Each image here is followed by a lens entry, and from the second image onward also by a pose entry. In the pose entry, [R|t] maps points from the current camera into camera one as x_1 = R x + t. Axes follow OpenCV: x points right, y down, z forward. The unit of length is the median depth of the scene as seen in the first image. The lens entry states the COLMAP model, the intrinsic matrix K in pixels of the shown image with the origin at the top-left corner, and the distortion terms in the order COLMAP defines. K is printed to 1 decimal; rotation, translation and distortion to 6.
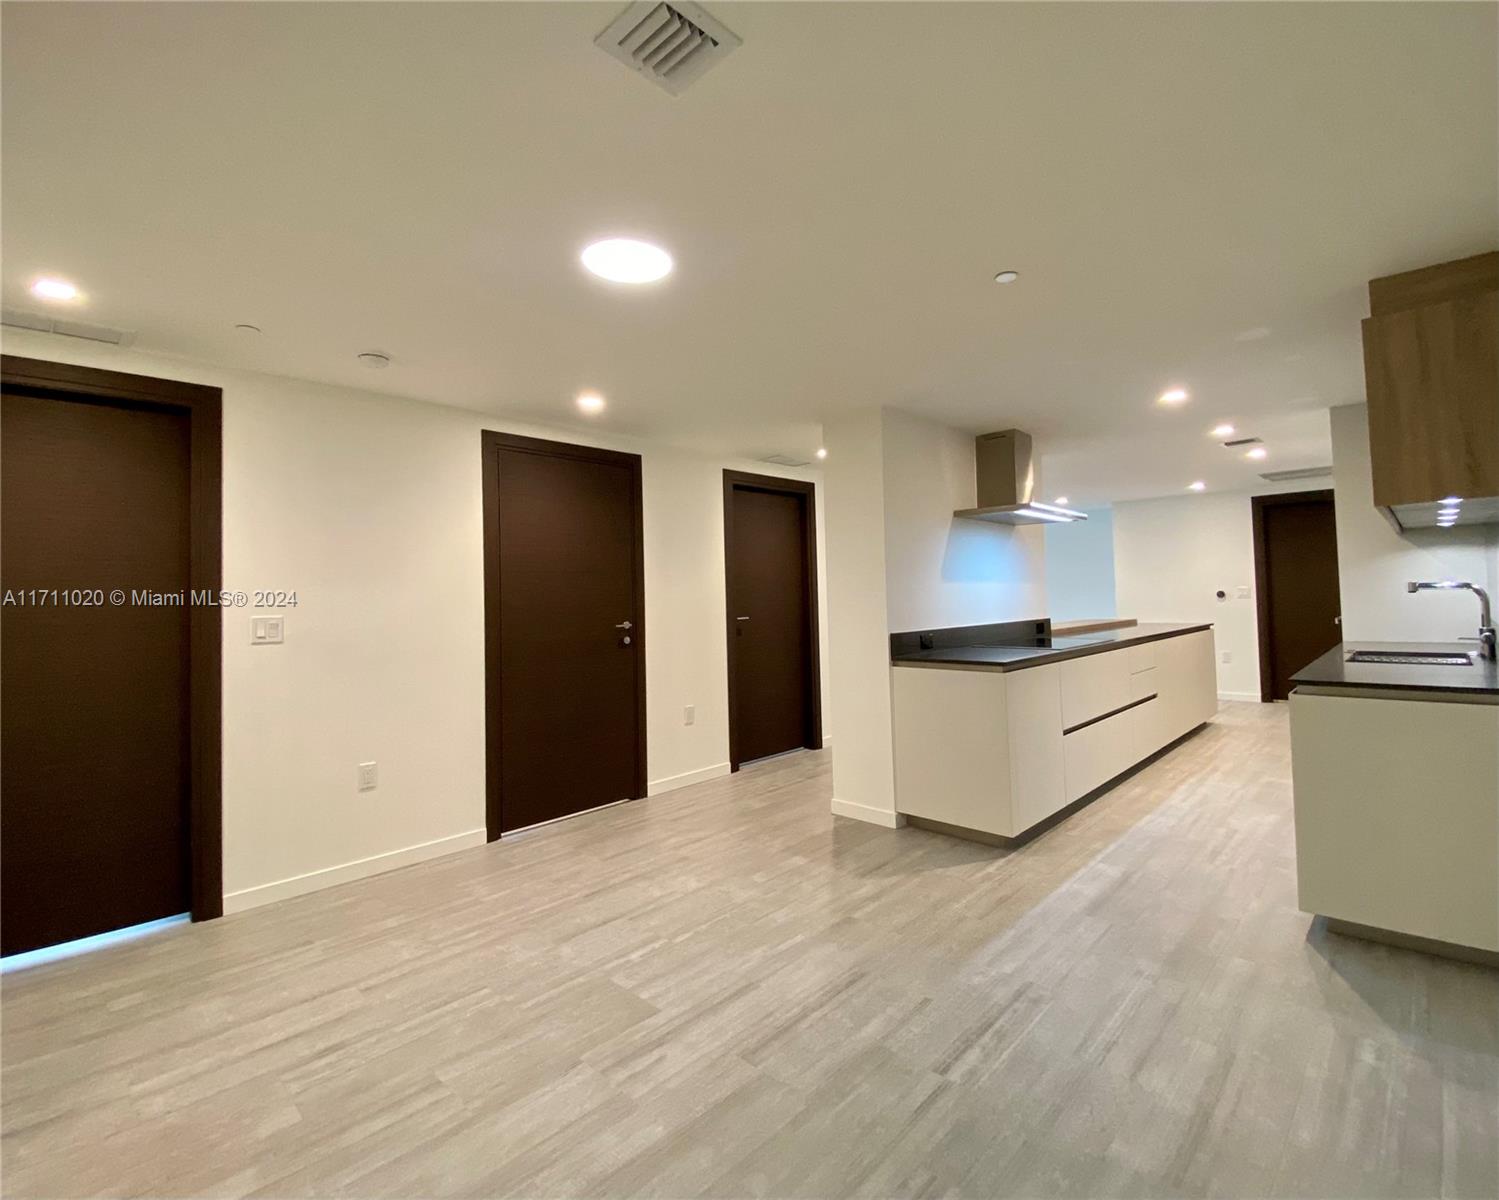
lens RADIAL K [[697.8, 0, 754.8], [0, 697.8, 563.6], [0, 0, 1]] dist [0.031010, -0.027830]
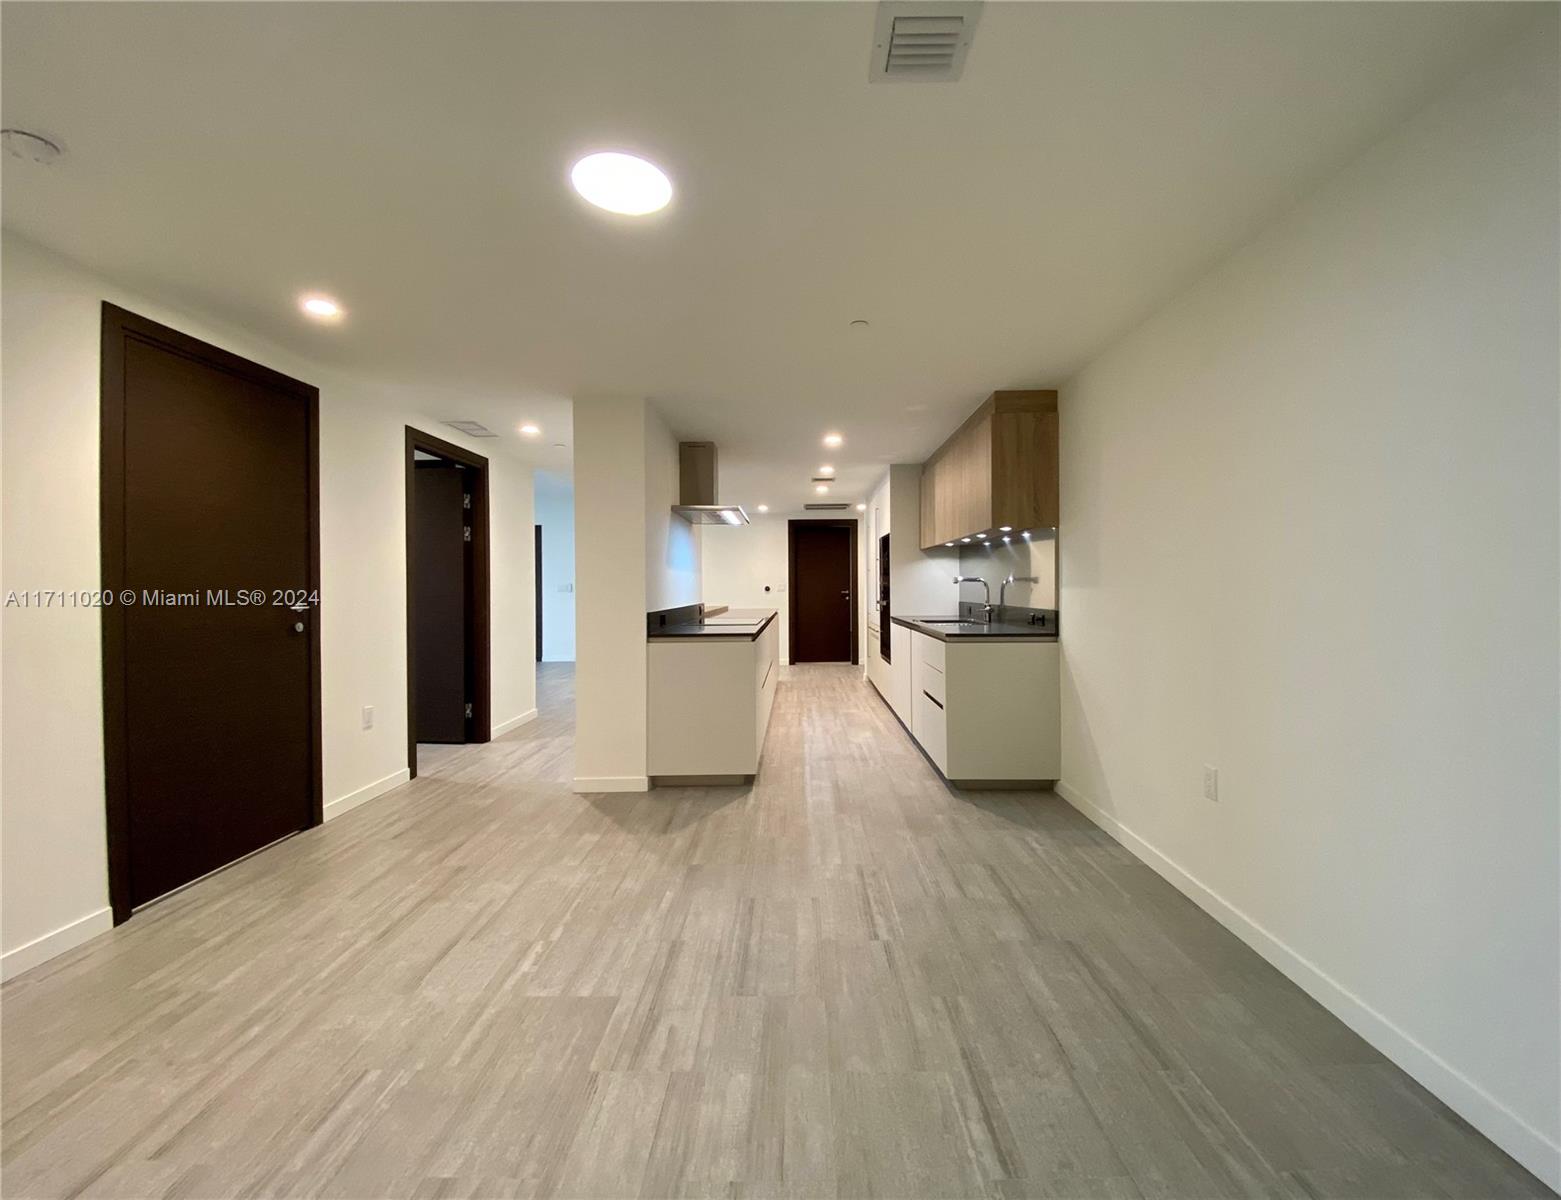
lens RADIAL K [[645.3, 0, 786.2], [0, 645.3, 576.6], [0, 0, 1]] dist [0.018388, -0.018722]
pose [[0.732652, 0.031115, 0.679891, -0.481825], [-0.043279, 0.999063, 0.000916, 0.052164], [-0.679226, -0.030096, 0.733312, 0.190081]]
